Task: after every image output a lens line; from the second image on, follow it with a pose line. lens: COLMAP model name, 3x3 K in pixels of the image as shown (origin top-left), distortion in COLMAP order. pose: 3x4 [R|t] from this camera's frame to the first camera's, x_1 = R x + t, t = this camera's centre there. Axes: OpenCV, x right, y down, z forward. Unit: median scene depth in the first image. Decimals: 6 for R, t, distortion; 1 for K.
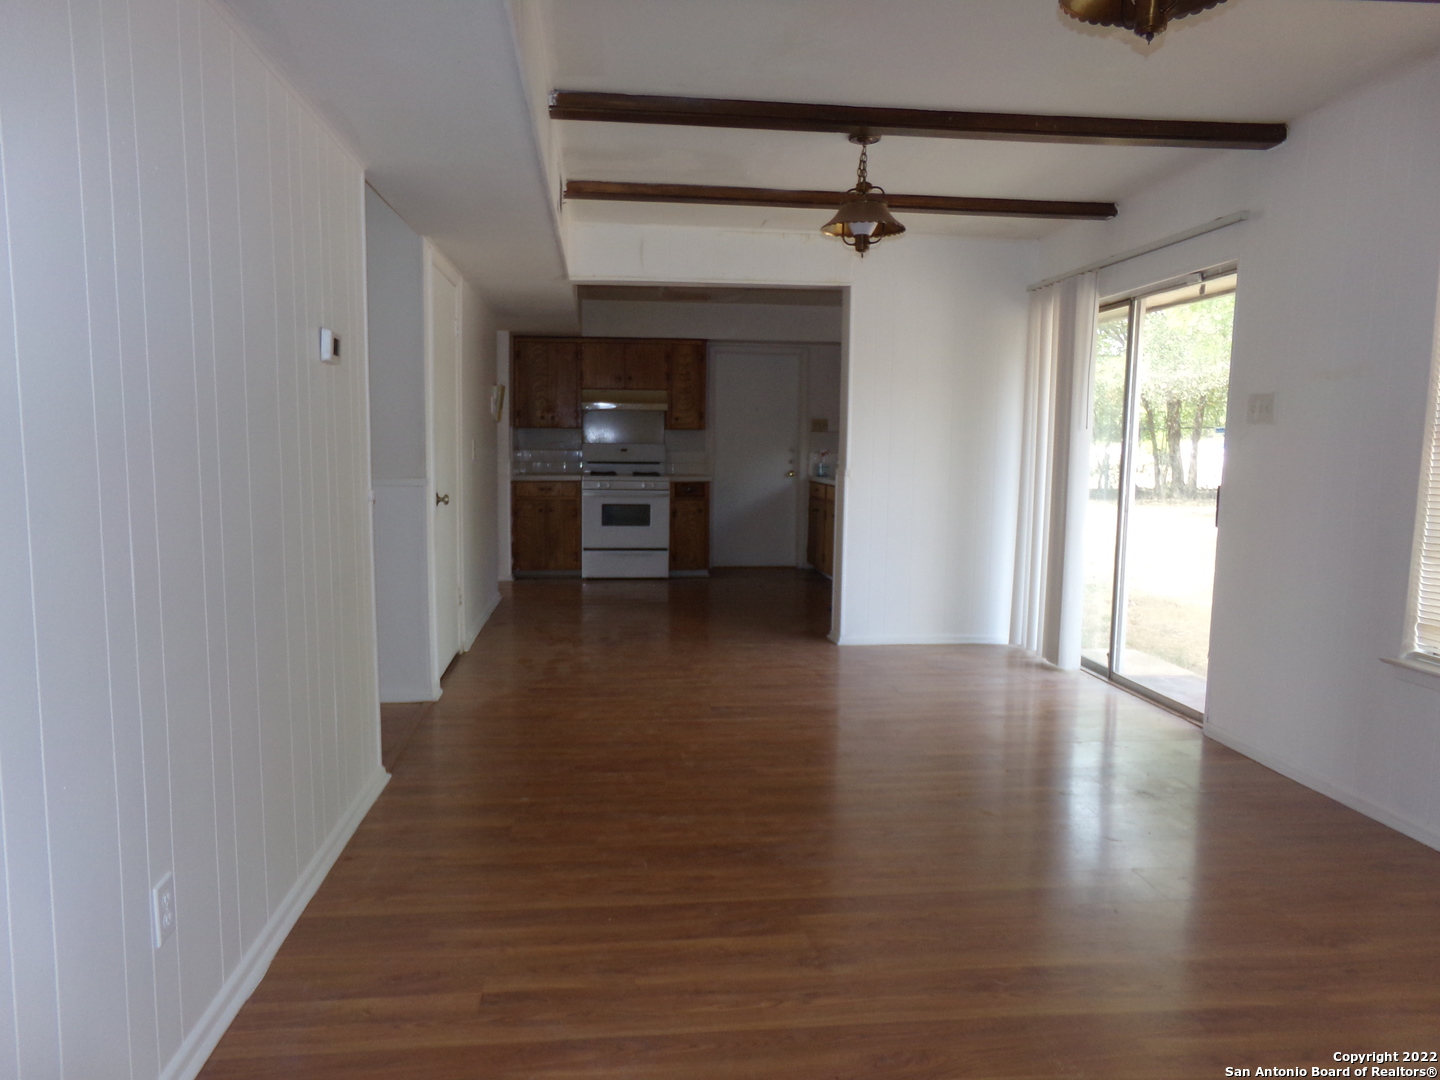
lens RADIAL K [[1025.0, 0, 725.3], [0, 1025.0, 538.1], [0, 0, 1]] dist [-0.027276, 0.028222]
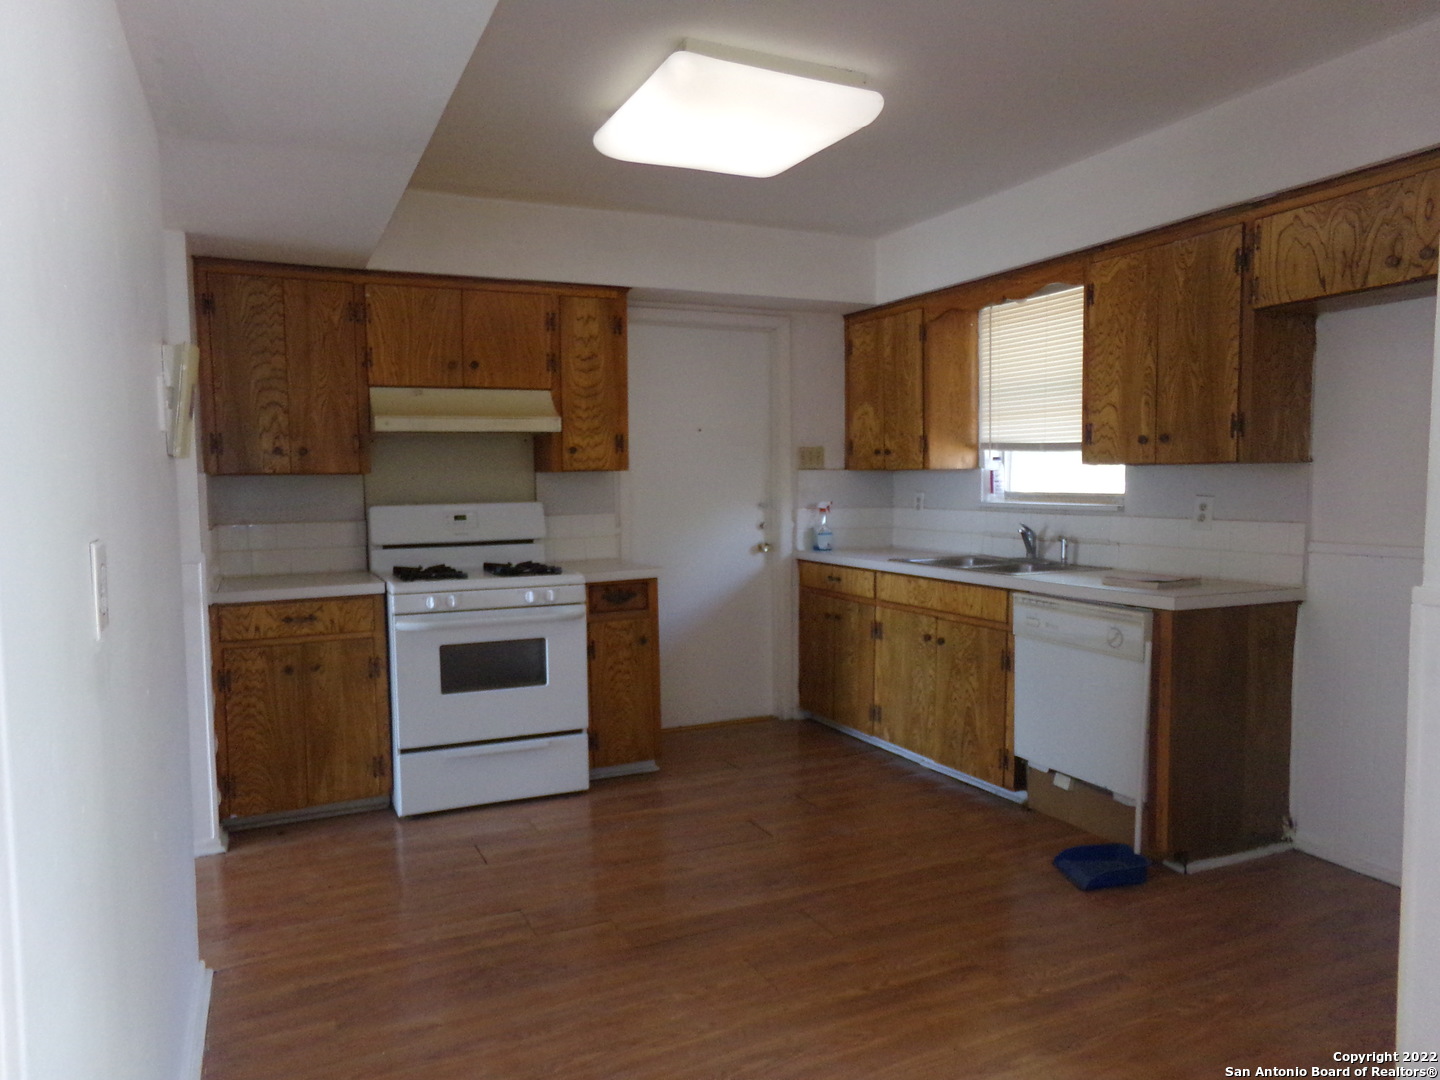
lens RADIAL K [[1025.0, 0, 712.3], [0, 1025.0, 545.8], [0, 0, 1]] dist [-0.027276, 0.028222]
pose [[0.946969, -0.047188, 0.317842, -0.144574], [0.056921, 0.998149, -0.021399, -0.058787], [-0.316244, 0.038356, 0.947902, 0.537955]]
